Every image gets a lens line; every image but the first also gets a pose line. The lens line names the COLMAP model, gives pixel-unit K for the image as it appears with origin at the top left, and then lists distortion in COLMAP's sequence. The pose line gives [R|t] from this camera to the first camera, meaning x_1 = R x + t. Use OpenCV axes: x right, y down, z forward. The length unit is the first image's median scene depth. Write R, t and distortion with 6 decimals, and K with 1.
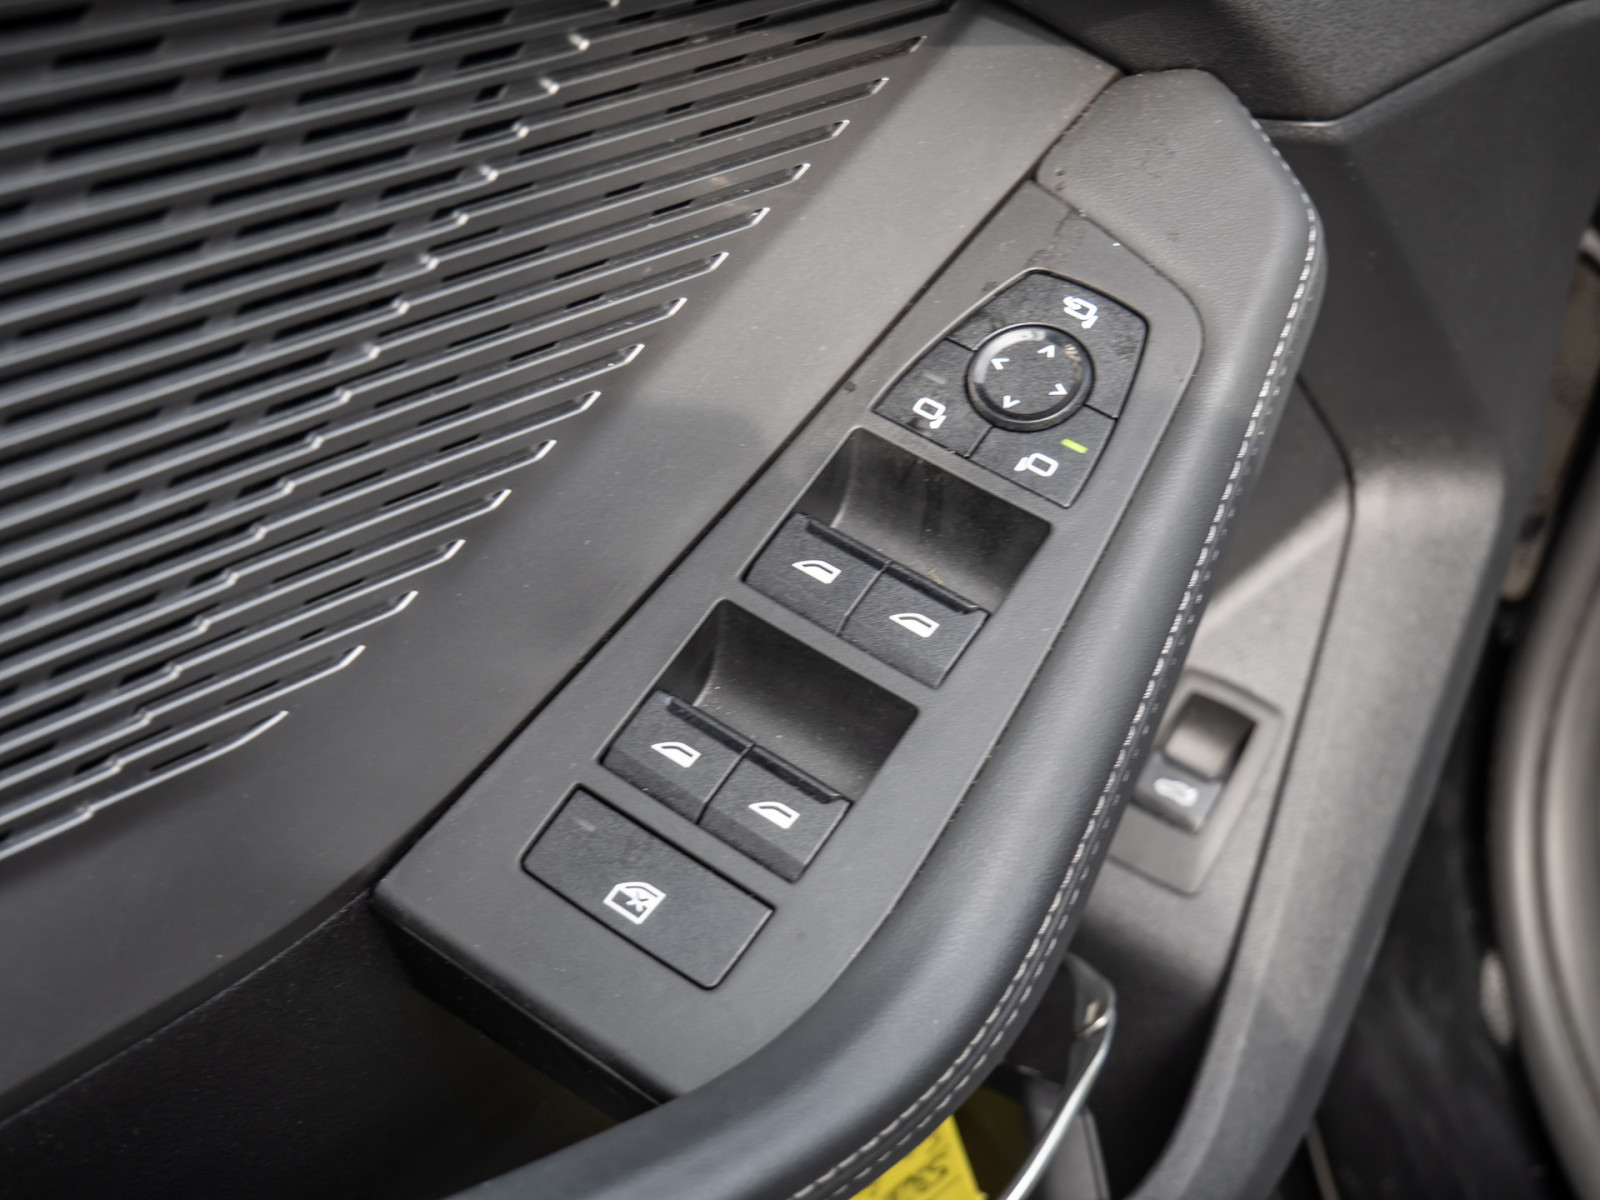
lens RADIAL K [[2054.0, 0, 800.0], [0, 2054.0, 603.1], [0, 0, 1]] dist [0.018207, 0.000000]
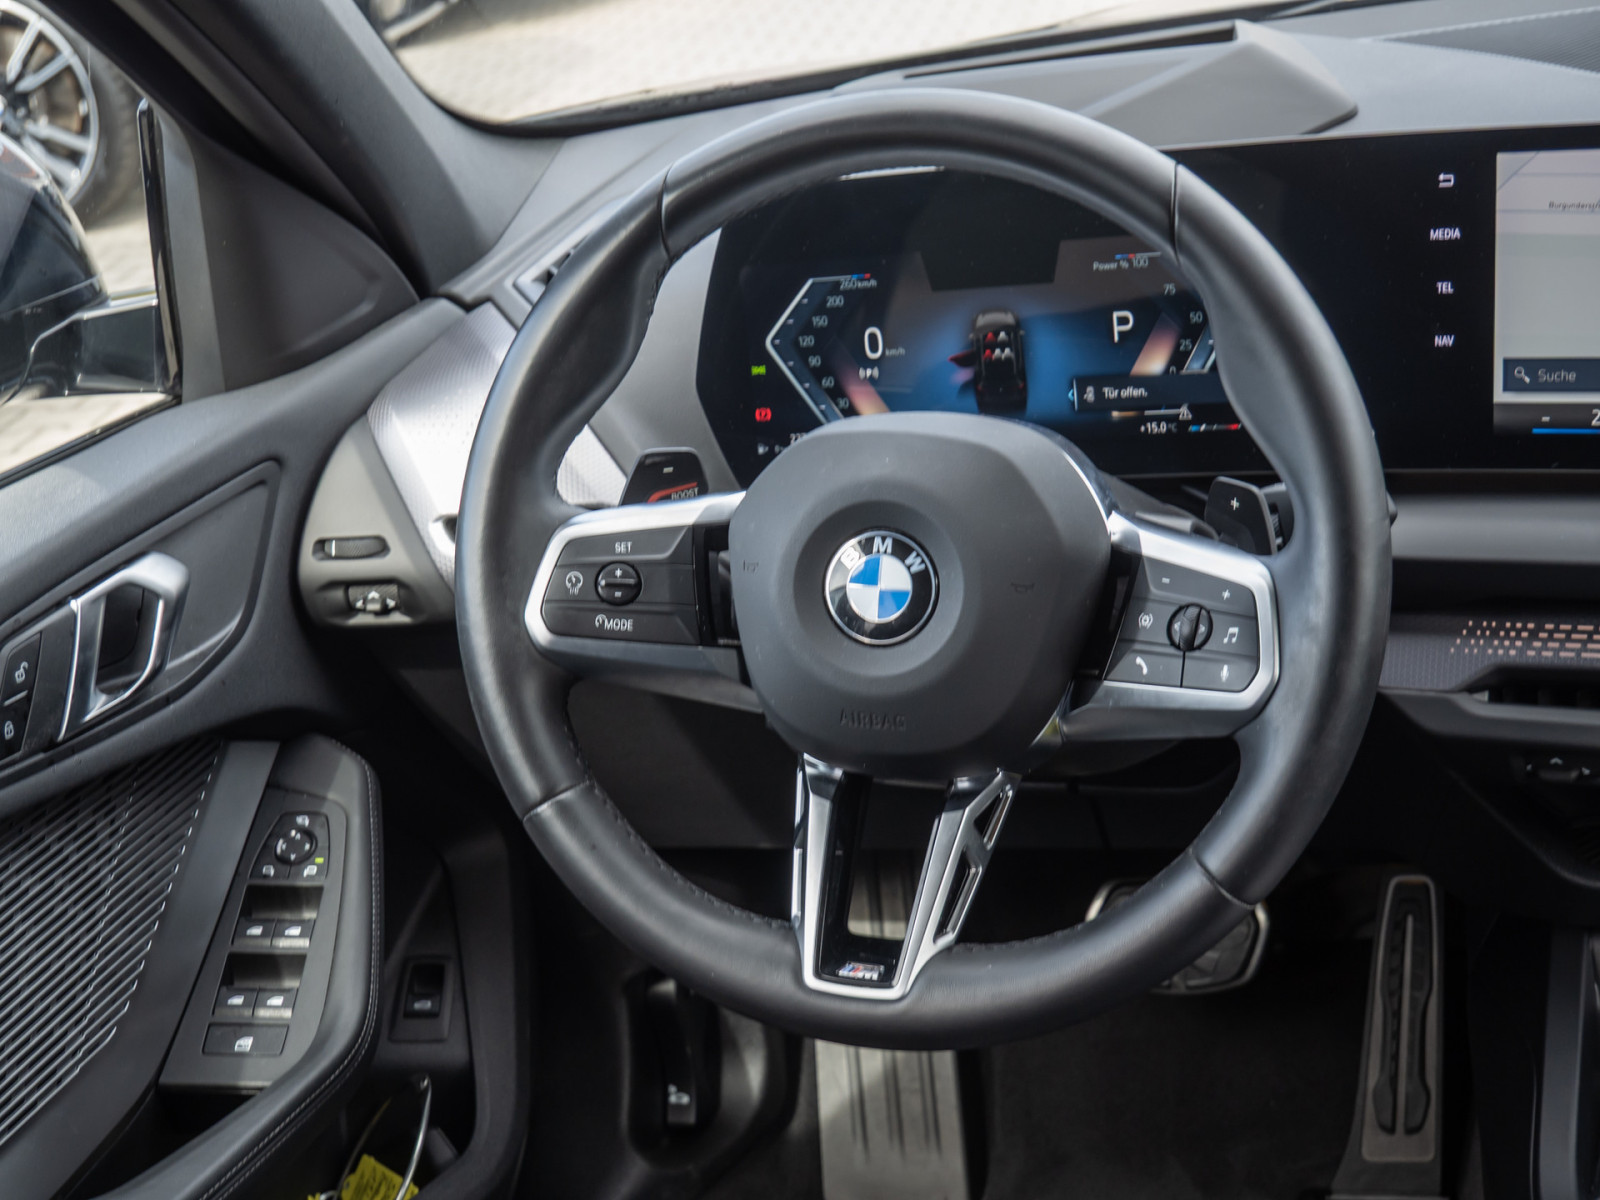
lens RADIAL K [[2378.6, 0, 804.7], [0, 2378.6, 611.9], [0, 0, 1]] dist [0.018099, 0.000000]
pose [[0.856840, -0.351691, 0.377012, -0.445590], [0.439575, 0.880451, -0.177708, 0.537956], [-0.269442, 0.317992, 0.909000, -2.487401]]
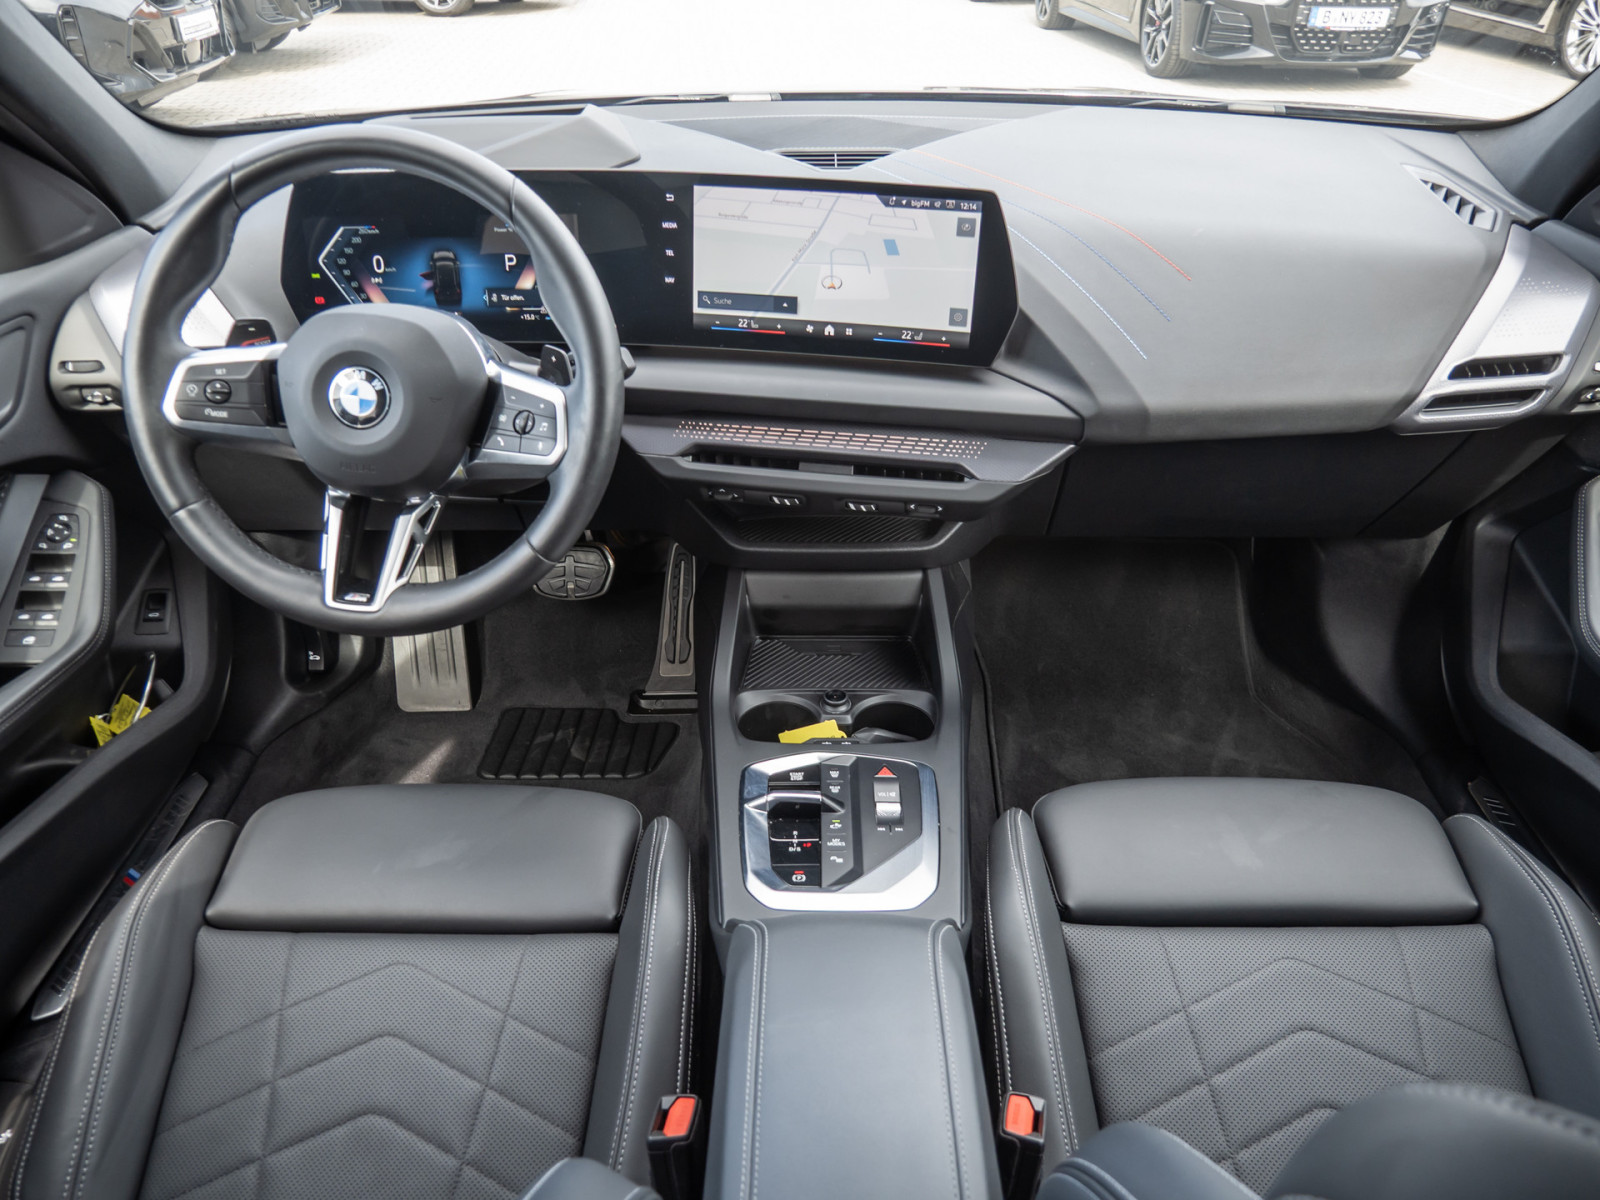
lens RADIAL K [[1153.2, 0, 813.1], [0, 1153.2, 604.8], [0, 0, 1]] dist [-0.043614, 0.002031]
pose [[0.721579, -0.426852, 0.545088, -0.163947], [0.446276, 0.888696, 0.105155, 0.647638], [-0.529303, 0.167382, 0.831758, -2.554394]]
